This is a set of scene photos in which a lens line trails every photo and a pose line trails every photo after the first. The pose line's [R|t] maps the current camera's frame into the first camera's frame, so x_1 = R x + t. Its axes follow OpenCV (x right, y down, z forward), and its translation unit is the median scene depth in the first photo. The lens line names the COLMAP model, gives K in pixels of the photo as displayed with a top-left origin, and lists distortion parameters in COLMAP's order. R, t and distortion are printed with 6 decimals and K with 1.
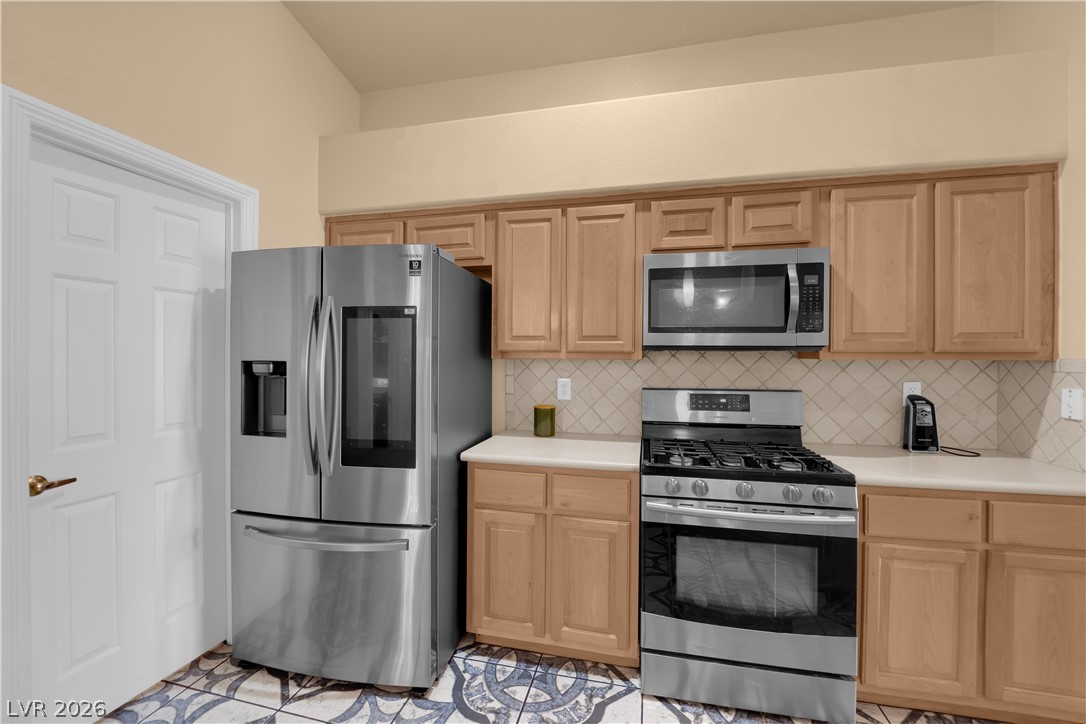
lens RADIAL K [[436.1, 0, 546.1], [0, 436.1, 356.6], [0, 0, 1]] dist [-0.009718, -0.004336]
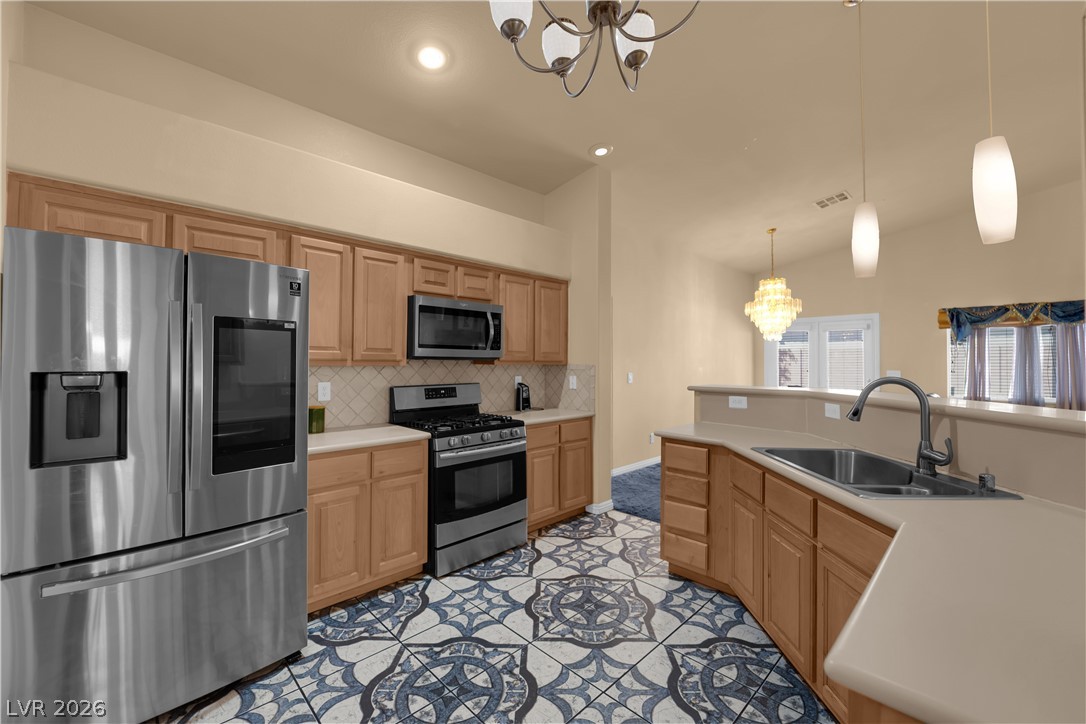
lens RADIAL K [[436.1, 0, 546.1], [0, 436.1, 356.6], [0, 0, 1]] dist [-0.009718, -0.004336]
pose [[0.530064, 0.008212, 0.847918, -0.833355], [0.001402, 0.999943, -0.010561, -0.008455], [-0.847956, 0.006787, 0.530023, -0.162338]]
